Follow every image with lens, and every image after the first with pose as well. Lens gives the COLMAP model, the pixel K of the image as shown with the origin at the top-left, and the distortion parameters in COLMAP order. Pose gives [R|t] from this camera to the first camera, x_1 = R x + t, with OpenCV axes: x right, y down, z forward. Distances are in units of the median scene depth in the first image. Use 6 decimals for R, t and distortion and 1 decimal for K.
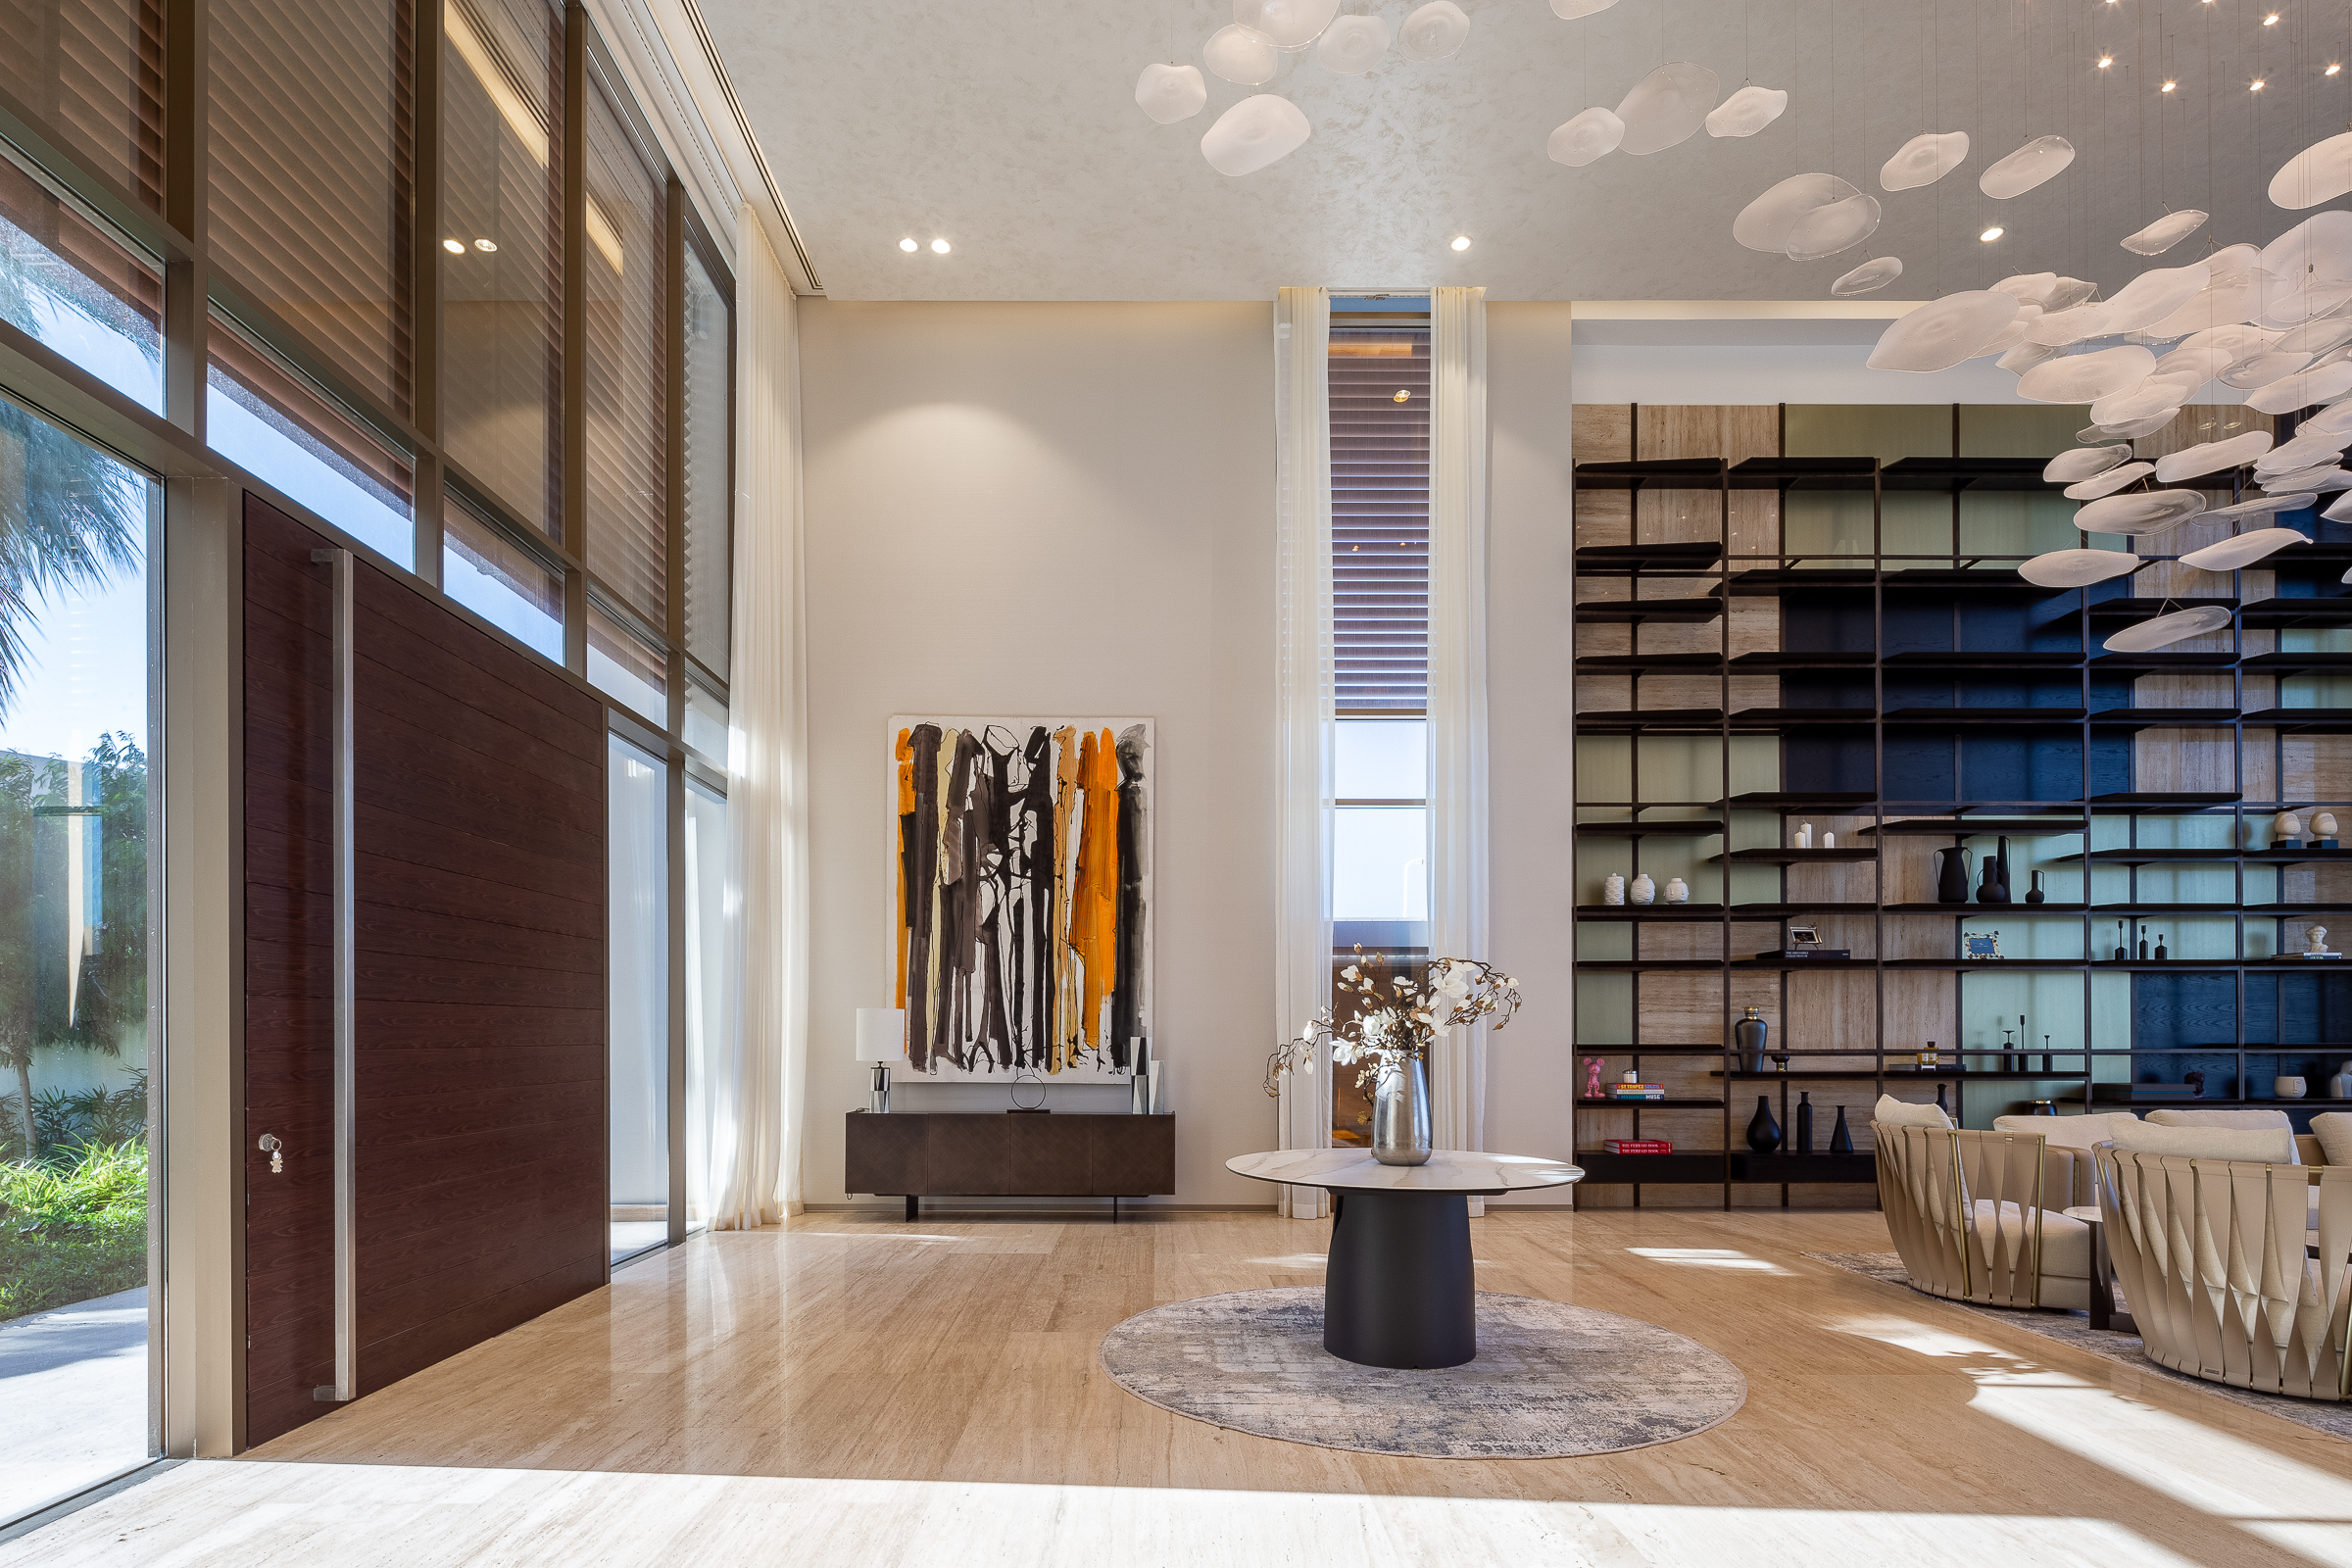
lens RADIAL K [[1162.0, 0, 1170.8], [0, 1162.0, 1018.1], [0, 0, 1]] dist [0.001408, -0.000232]
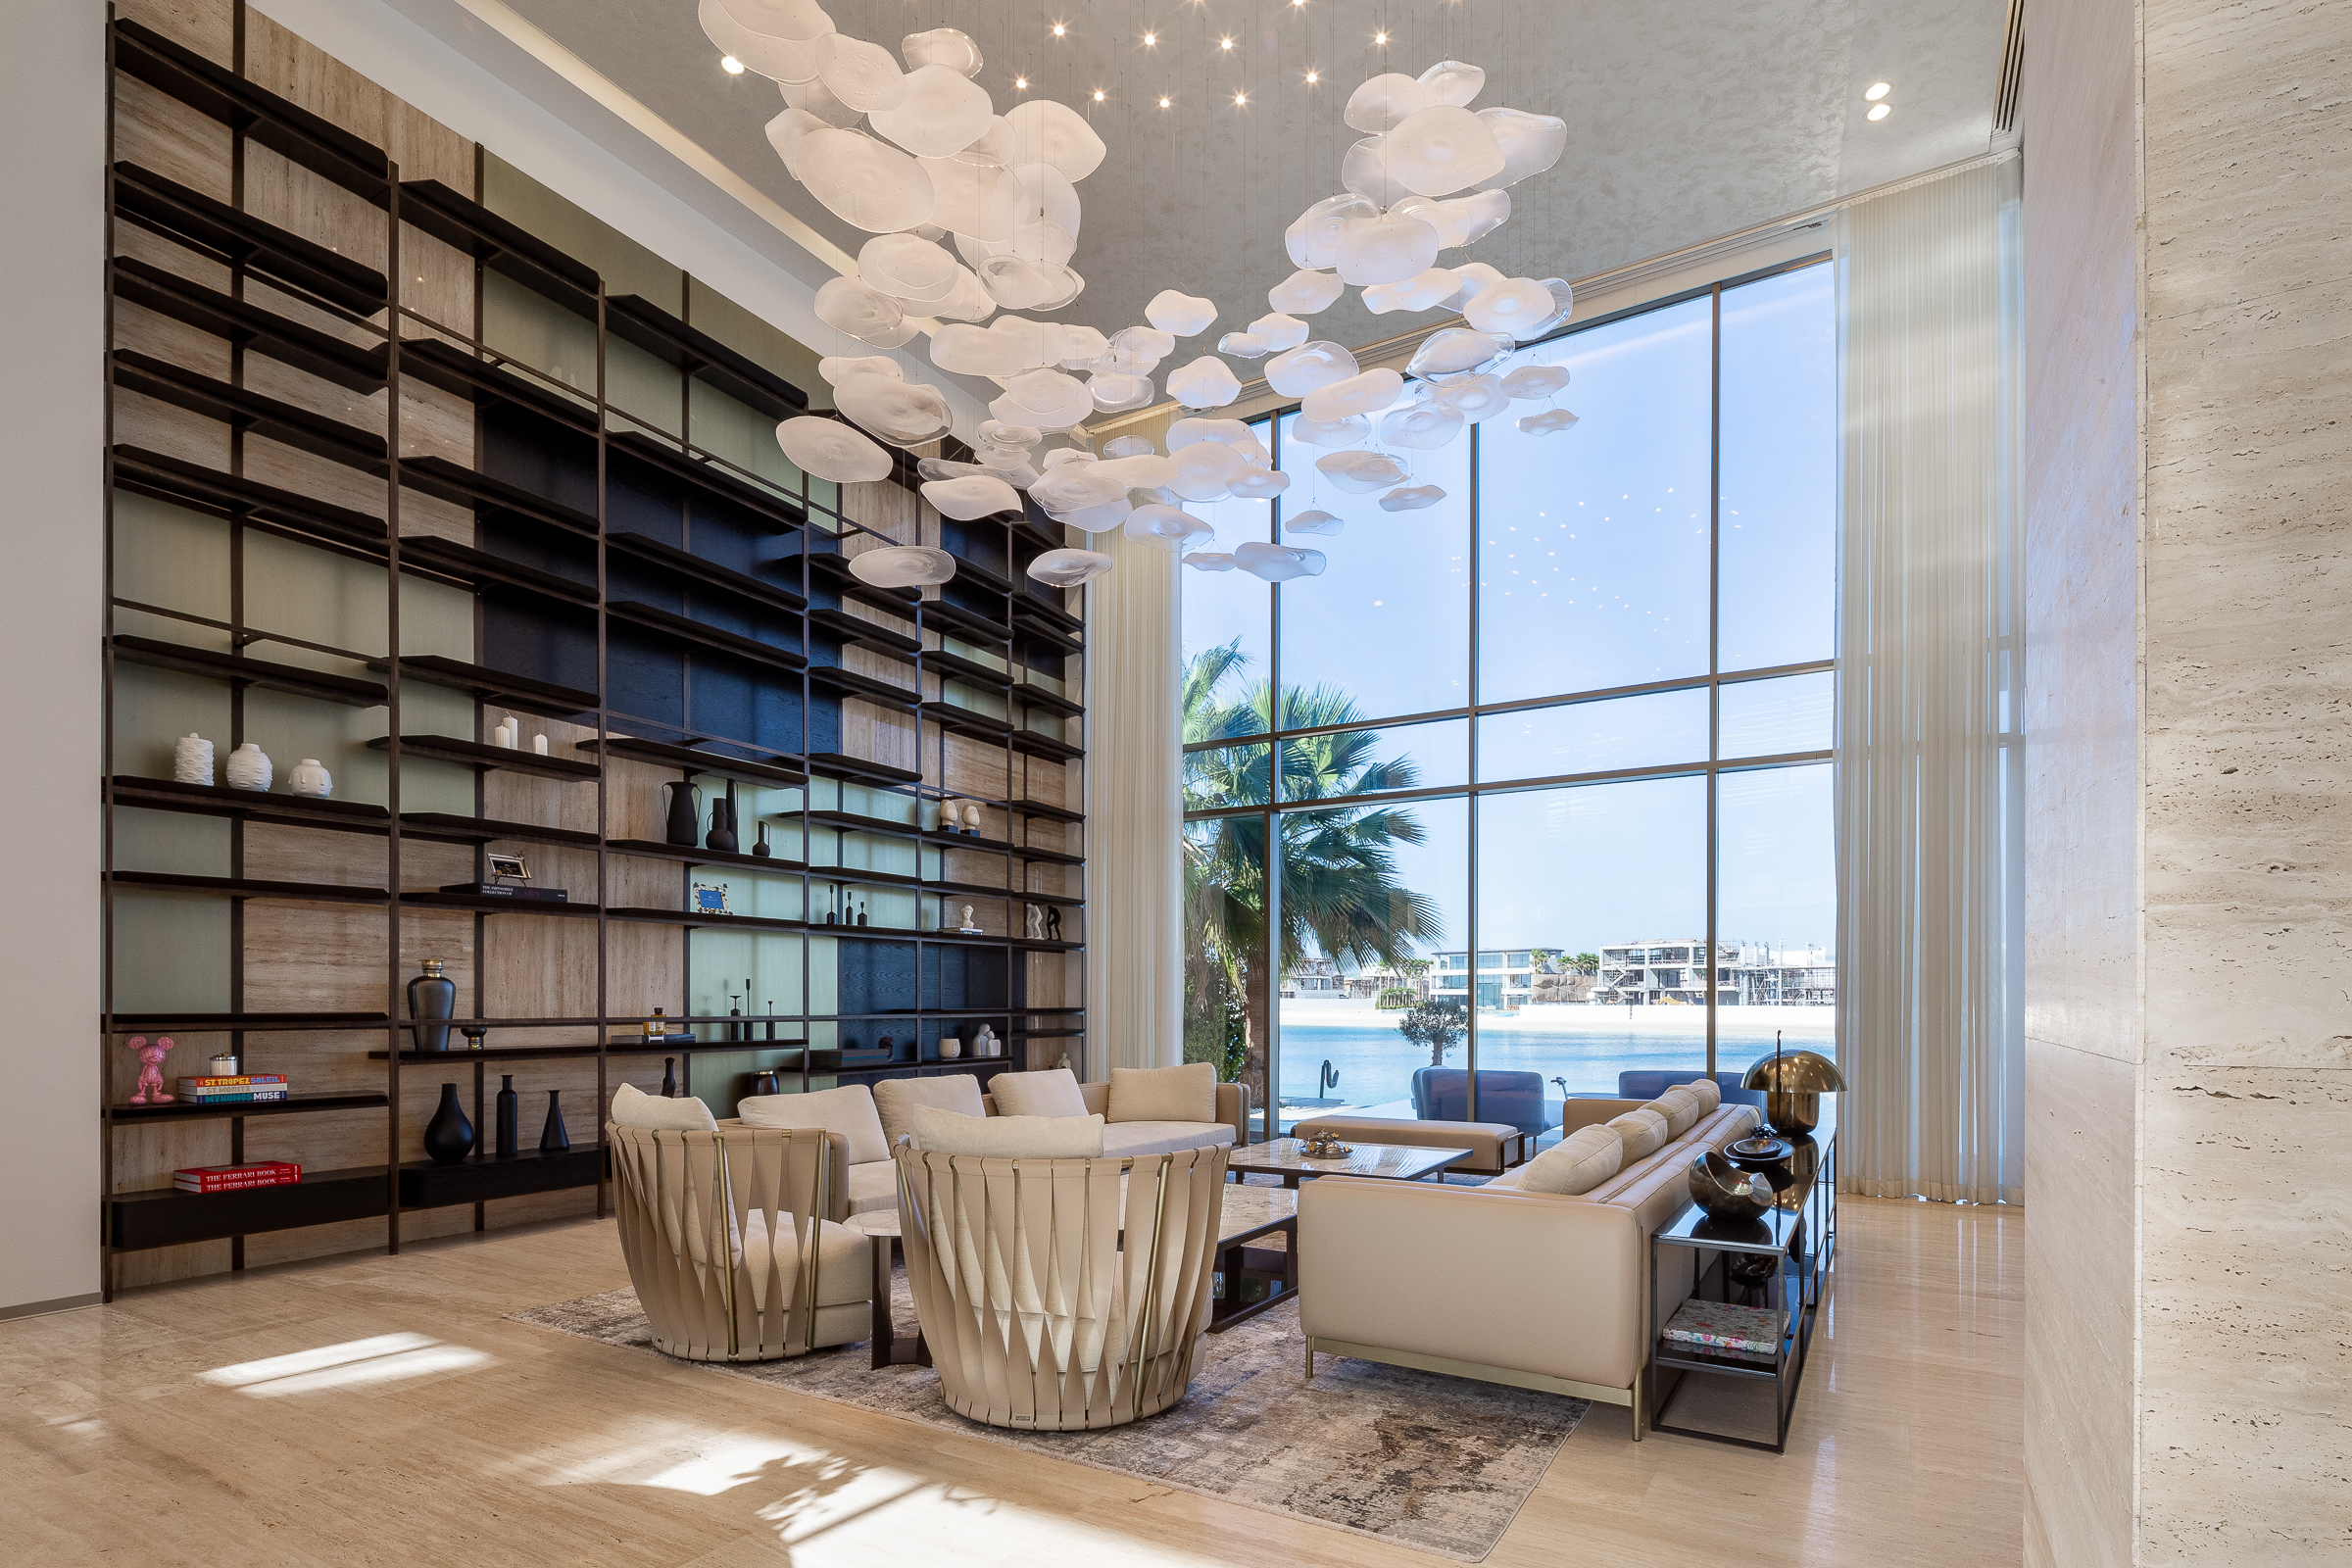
lens RADIAL K [[1162.0, 0, 1170.8], [0, 1162.0, 1018.1], [0, 0, 1]] dist [0.001408, -0.000232]
pose [[0.523016, -0.009063, 0.852275, 0.129530], [-0.015553, 0.999675, 0.020175, 0.004730], [-0.852181, -0.023808, 0.522705, 0.242551]]
